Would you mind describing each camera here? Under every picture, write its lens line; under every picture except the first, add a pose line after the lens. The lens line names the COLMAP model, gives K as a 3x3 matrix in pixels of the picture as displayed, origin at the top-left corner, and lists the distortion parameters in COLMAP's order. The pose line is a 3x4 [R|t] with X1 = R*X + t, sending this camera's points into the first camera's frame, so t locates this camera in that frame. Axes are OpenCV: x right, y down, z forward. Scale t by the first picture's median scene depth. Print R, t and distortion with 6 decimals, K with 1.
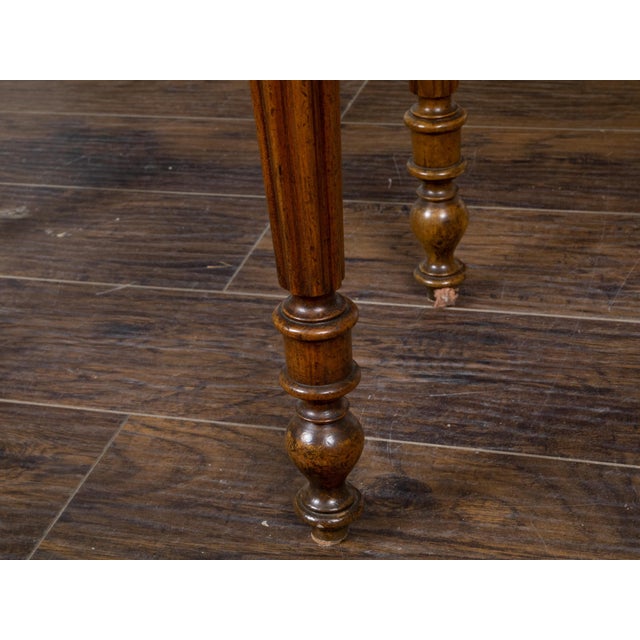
lens RADIAL K [[1285.6, 0, 323.7], [0, 1285.6, 319.3], [0, 0, 1]] dist [0.012198, 0.000000]
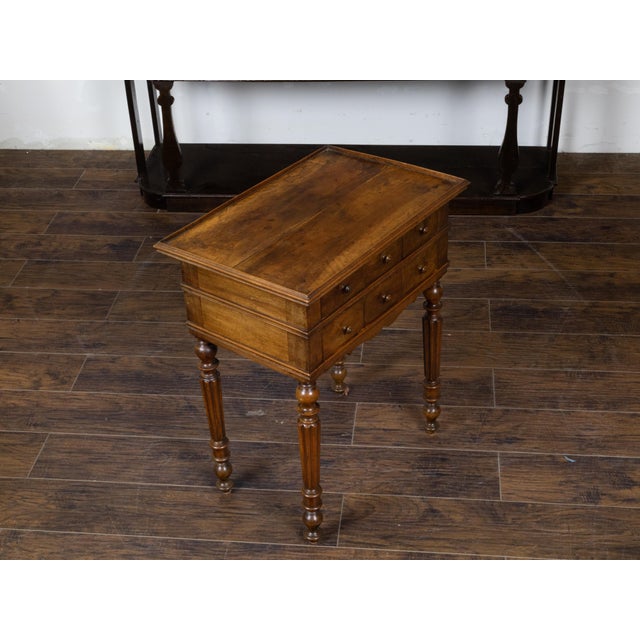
lens RADIAL K [[1018.1, 0, 315.9], [0, 1018.1, 314.2], [0, 0, 1]] dist [0.027958, 0.000000]
pose [[0.981097, -0.055409, 0.185414, -0.652682], [0.050277, 0.998214, 0.032269, -0.456420], [-0.186871, -0.022337, 0.982131, -1.500095]]
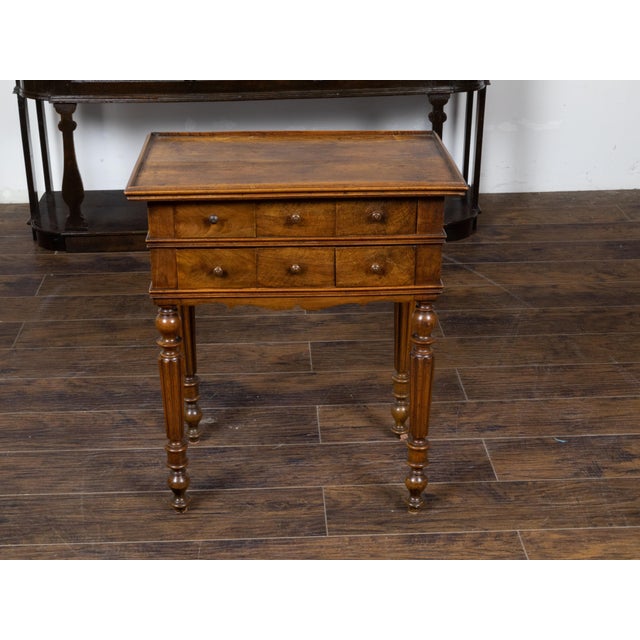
lens RADIAL K [[1064.4, 0, 309.4], [0, 1064.4, 318.5], [0, 0, 1]] dist [0.012456, 0.000000]
pose [[0.938385, -0.056330, 0.340971, -0.935959], [0.102111, 0.987769, -0.117834, -0.020991], [-0.330163, 0.145391, 0.932660, -1.245268]]
